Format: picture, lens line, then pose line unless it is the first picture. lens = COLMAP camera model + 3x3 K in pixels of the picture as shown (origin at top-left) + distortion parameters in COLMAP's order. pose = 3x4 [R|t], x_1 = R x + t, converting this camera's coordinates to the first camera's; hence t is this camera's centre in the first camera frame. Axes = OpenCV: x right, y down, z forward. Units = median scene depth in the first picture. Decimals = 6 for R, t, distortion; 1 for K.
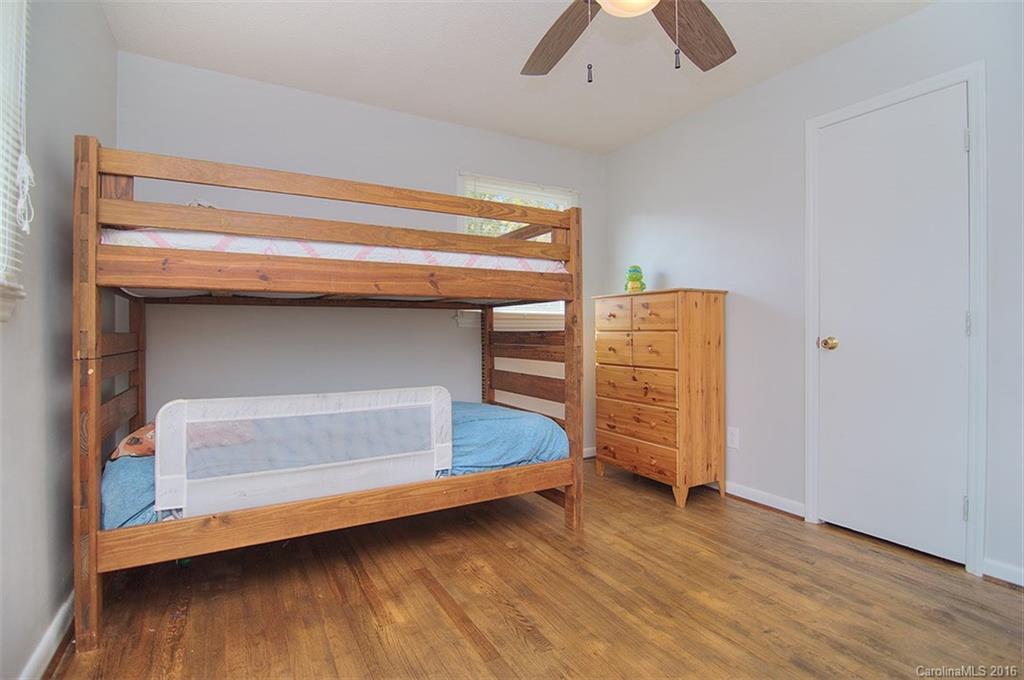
lens RADIAL K [[496.1, 0, 513.0], [0, 496.1, 329.2], [0, 0, 1]] dist [-0.013974, -0.005688]
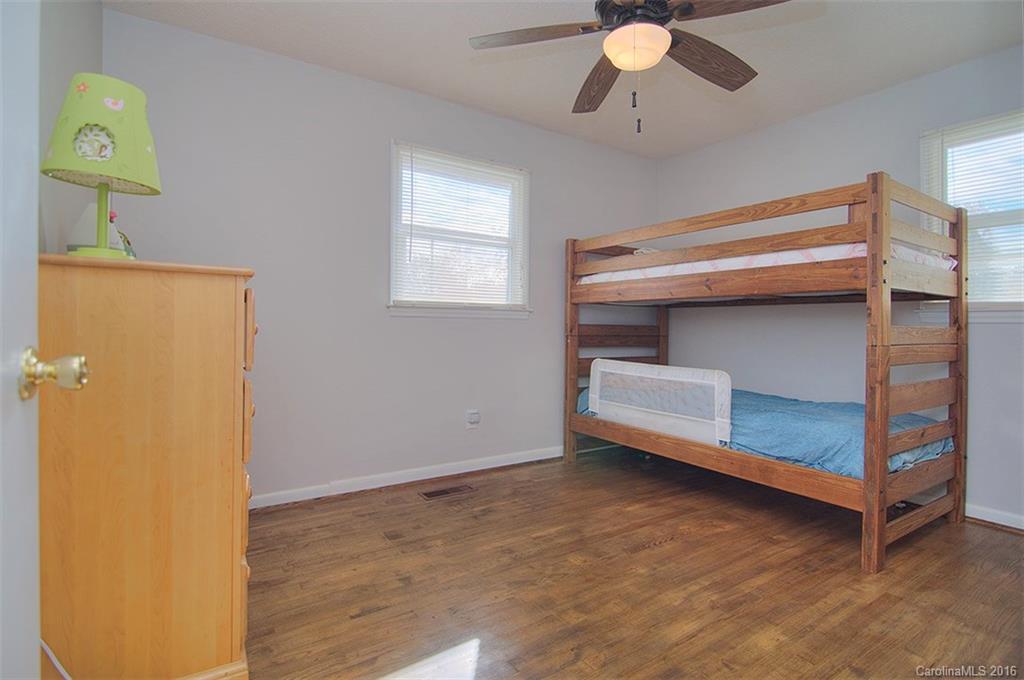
lens RADIAL K [[496.1, 0, 513.0], [0, 496.1, 336.2], [0, 0, 1]] dist [-0.013974, -0.005688]
pose [[0.061915, 0.025283, -0.997761, 1.049337], [-0.007530, 0.999662, 0.024864, 0.004918], [0.998053, 0.005974, 0.062084, 0.431369]]
